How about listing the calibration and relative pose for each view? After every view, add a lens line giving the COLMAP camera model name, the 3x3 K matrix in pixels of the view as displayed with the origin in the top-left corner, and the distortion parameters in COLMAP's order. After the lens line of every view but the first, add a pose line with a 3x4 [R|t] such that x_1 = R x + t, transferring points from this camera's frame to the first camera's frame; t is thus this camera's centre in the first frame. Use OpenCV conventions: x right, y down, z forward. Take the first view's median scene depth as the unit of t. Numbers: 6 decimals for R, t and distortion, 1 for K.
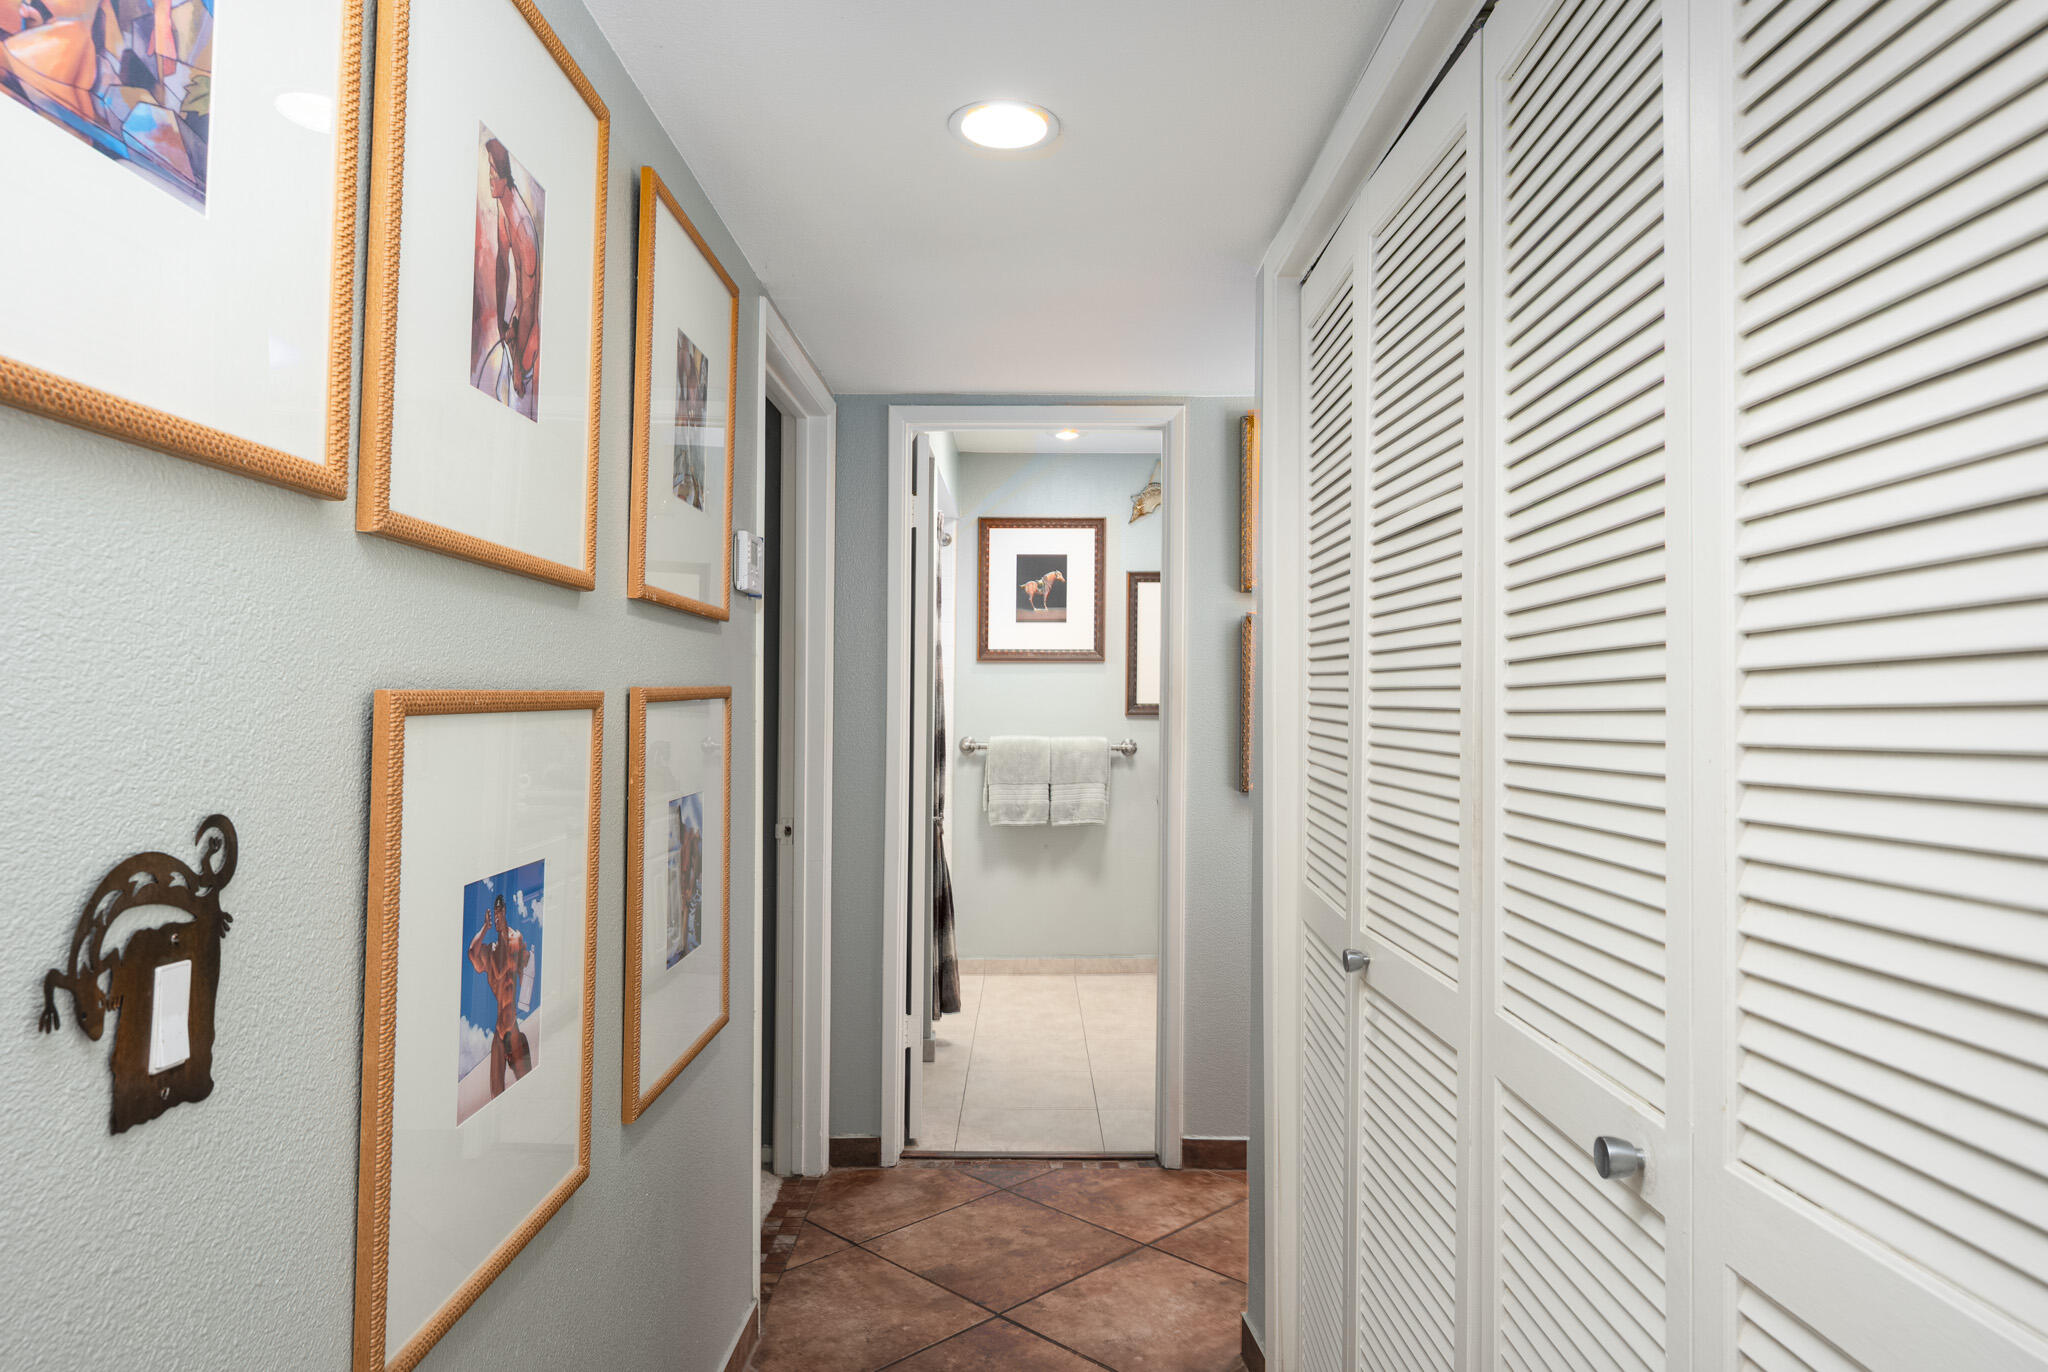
lens RADIAL K [[1251.8, 0, 1024.3], [0, 1251.8, 686.8], [0, 0, 1]] dist [-0.000234, -0.000157]
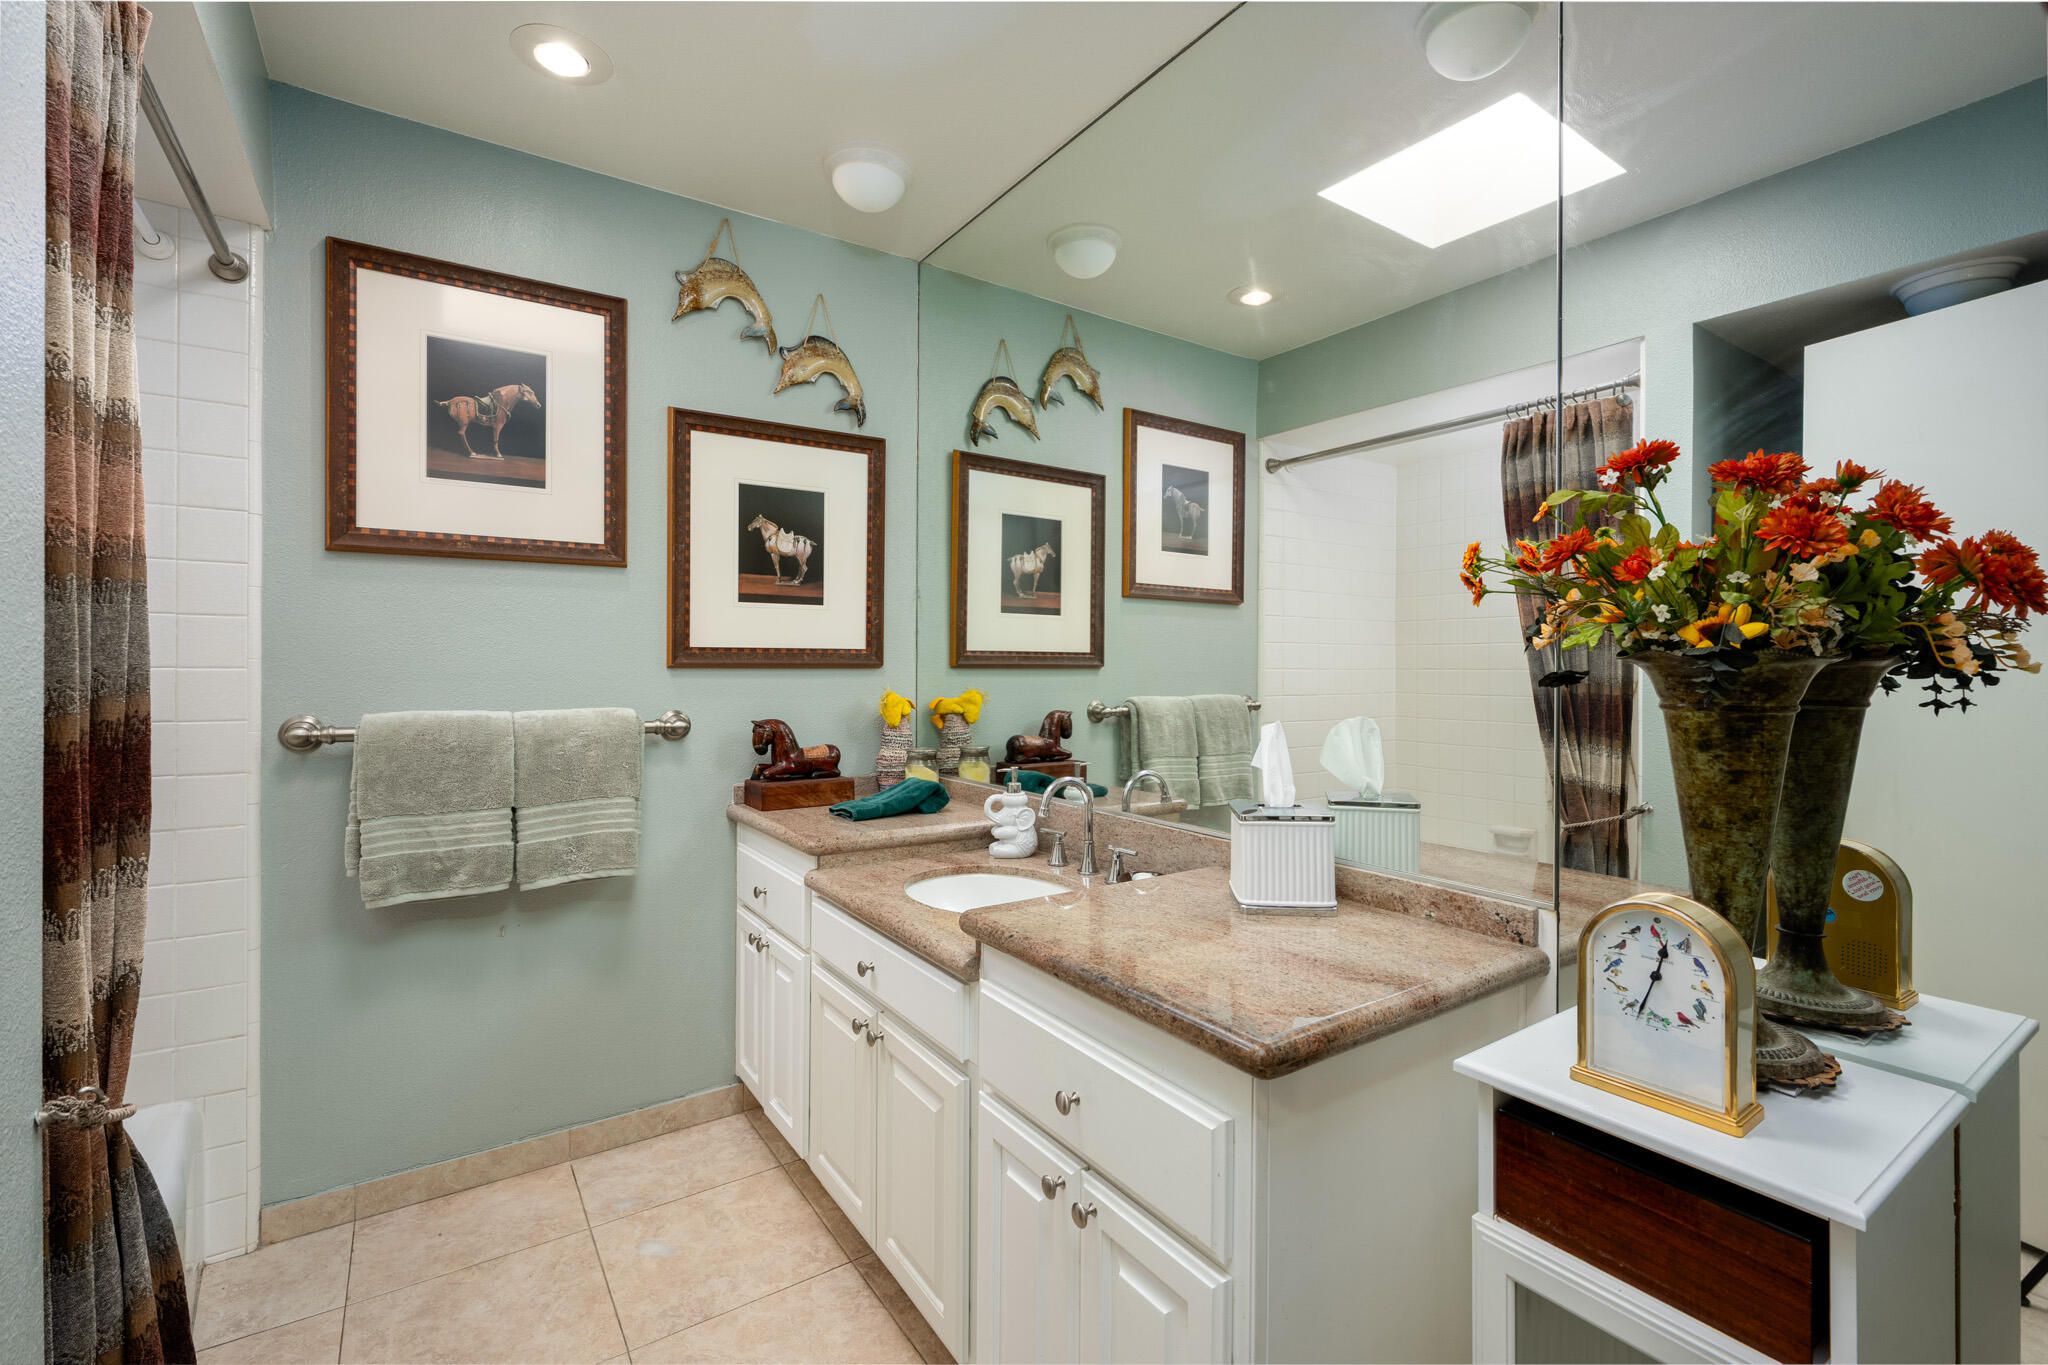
lens RADIAL K [[889.2, 0, 1032.4], [0, 889.2, 679.5], [0, 0, 1]] dist [-0.003139, -0.000125]
pose [[0.818905, -0.007808, 0.573877, -0.012639], [-0.013042, 0.999396, 0.032208, 0.013437], [-0.573781, -0.033860, 0.818308, 0.583293]]
